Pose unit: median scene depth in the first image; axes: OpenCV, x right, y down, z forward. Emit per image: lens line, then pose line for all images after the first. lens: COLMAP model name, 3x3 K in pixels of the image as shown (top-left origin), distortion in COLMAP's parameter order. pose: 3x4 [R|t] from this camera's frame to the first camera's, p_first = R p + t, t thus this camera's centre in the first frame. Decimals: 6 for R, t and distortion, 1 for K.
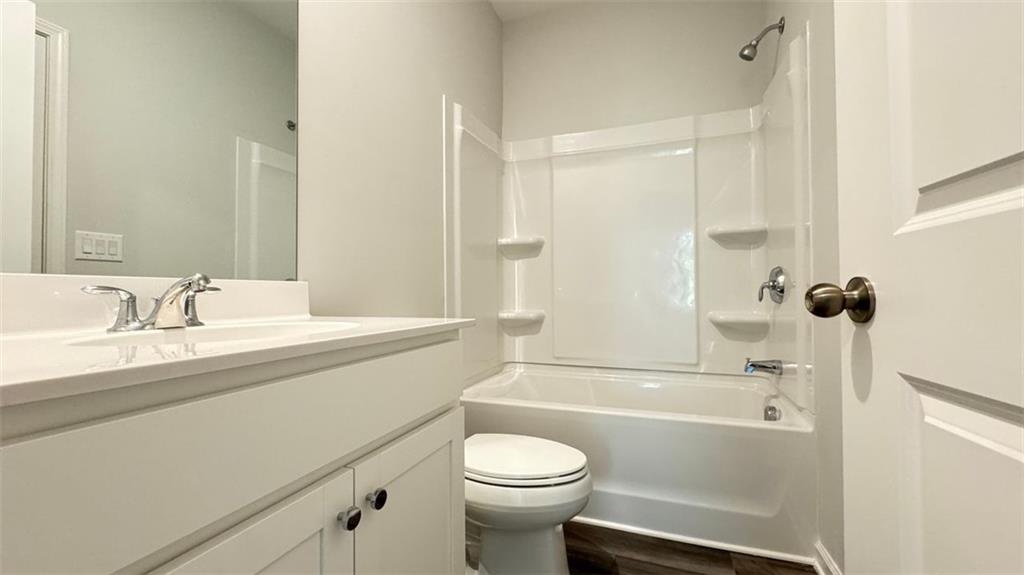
lens RADIAL K [[408.8, 0, 512.0], [0, 408.8, 287.5], [0, 0, 1]] dist [-0.007393, -0.000587]
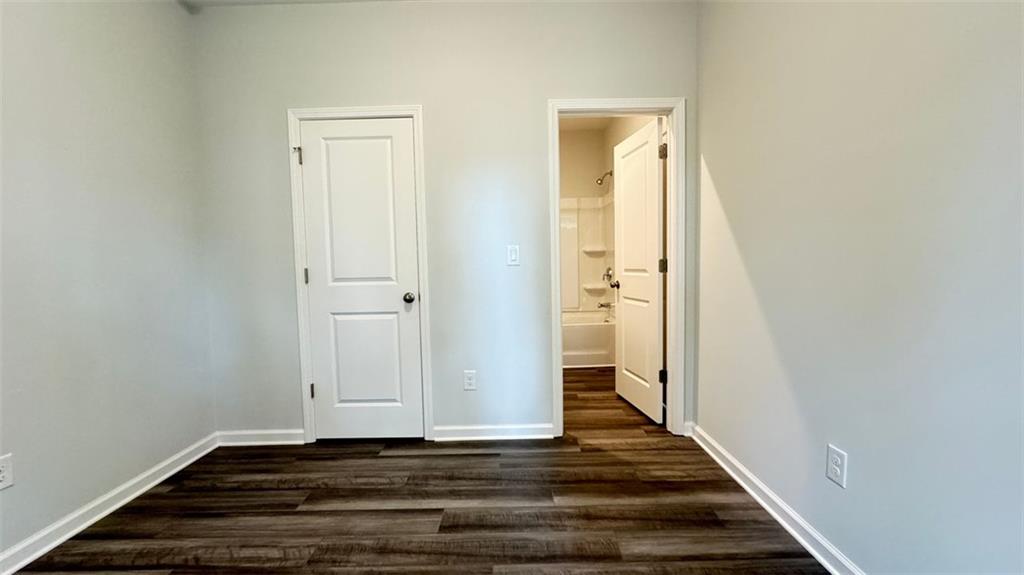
lens RADIAL K [[408.8, 0, 512.0], [0, 408.8, 287.5], [0, 0, 1]] dist [-0.007393, -0.000587]
pose [[0.944196, -0.036099, 0.327401, -0.734335], [0.013681, 0.997417, 0.070519, -0.104464], [-0.329101, -0.062104, 0.942250, -1.170312]]
